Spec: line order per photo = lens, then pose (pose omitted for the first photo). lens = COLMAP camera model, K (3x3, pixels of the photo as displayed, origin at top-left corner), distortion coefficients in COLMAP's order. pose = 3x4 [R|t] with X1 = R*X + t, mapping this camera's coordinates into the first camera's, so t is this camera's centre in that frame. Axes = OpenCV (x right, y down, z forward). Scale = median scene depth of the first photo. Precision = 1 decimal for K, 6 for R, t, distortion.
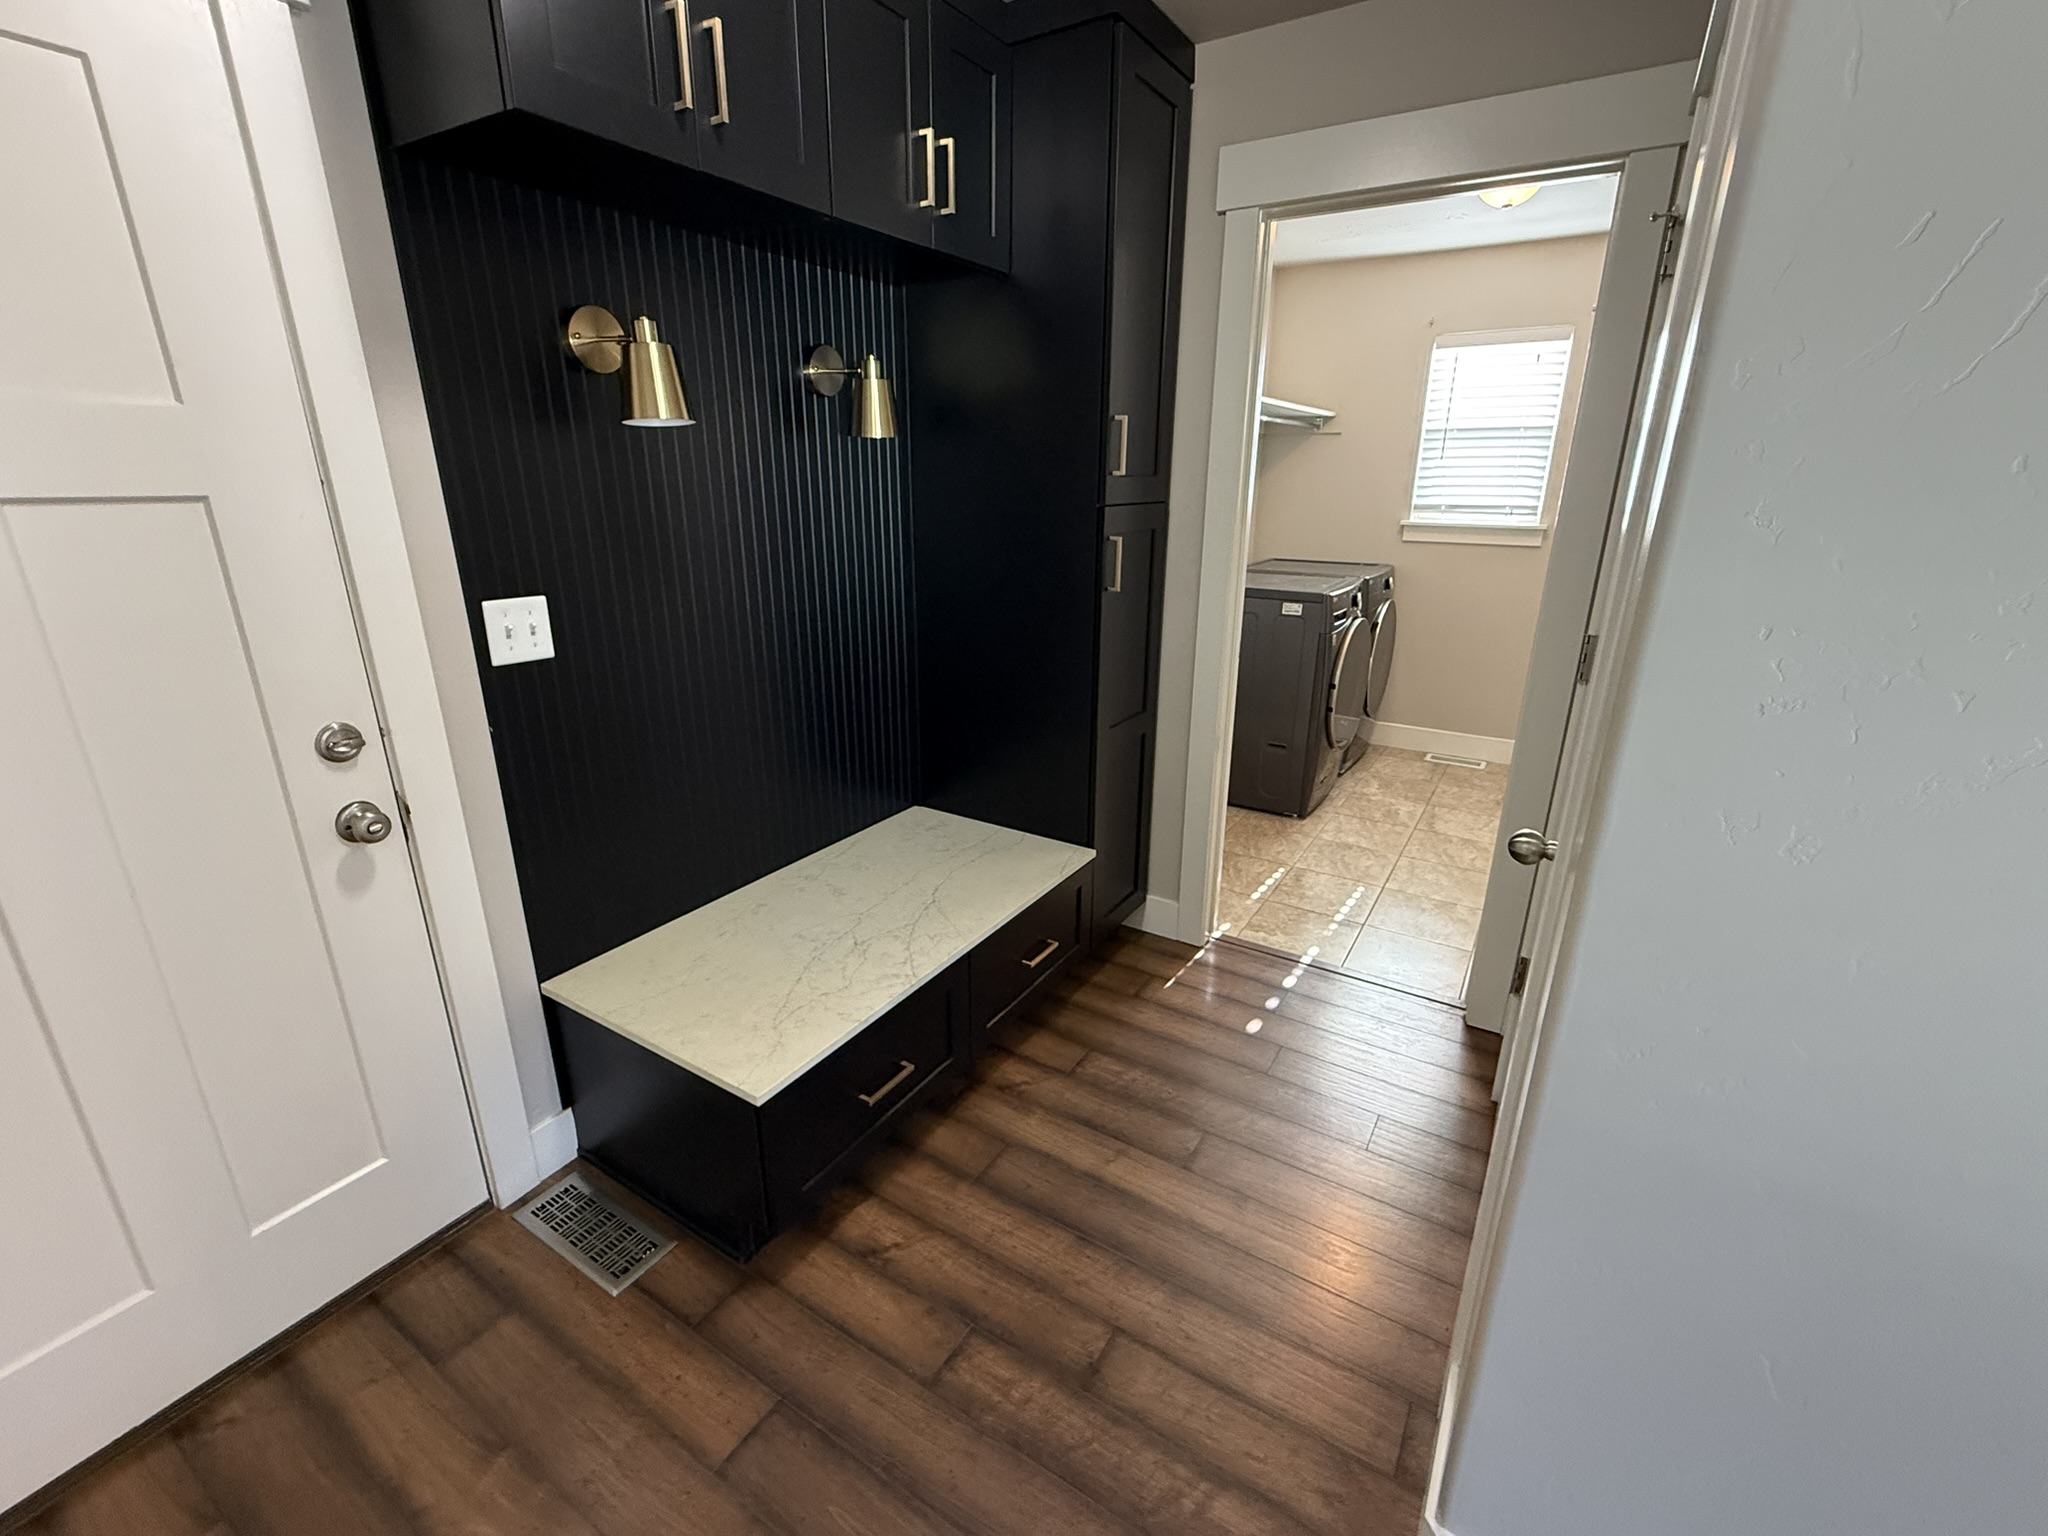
lens RADIAL K [[886.5, 0, 1021.4], [0, 886.5, 770.3], [0, 0, 1]] dist [-0.012302, 0.000681]
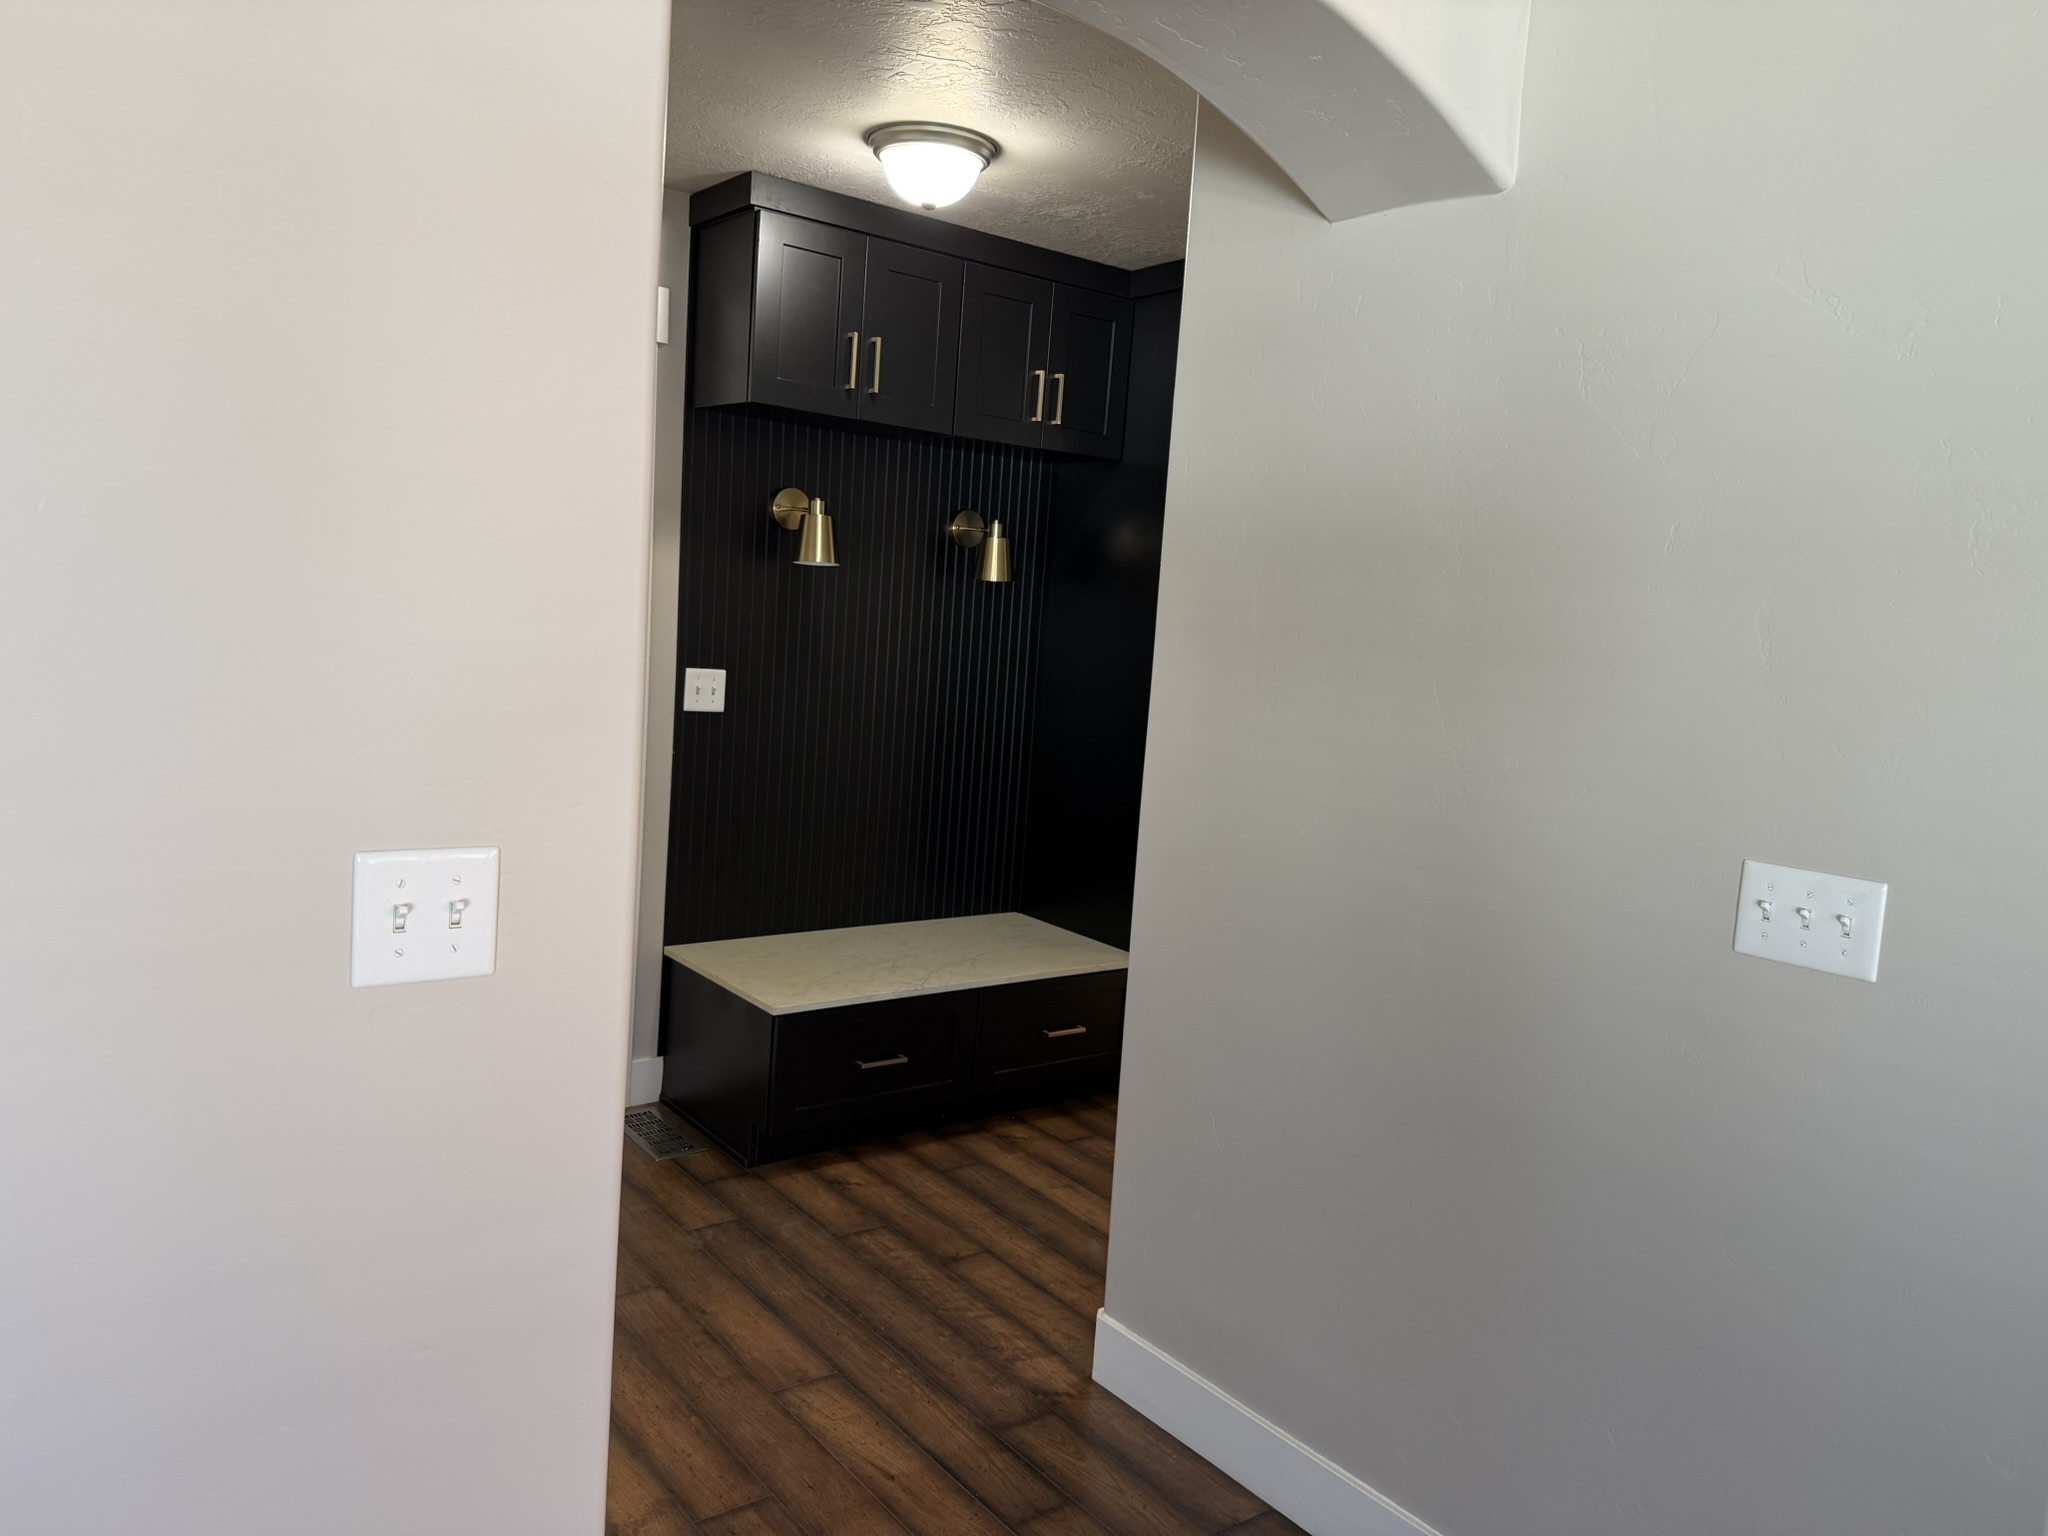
lens RADIAL K [[1446.1, 0, 1024.2], [0, 1446.1, 766.2], [0, 0, 1]] dist [0.045417, -0.003848]
pose [[0.935586, 0.101935, -0.338064, 0.747463], [-0.174566, 0.965763, -0.191906, 0.329829], [0.306928, 0.238560, 0.921349, -1.016758]]
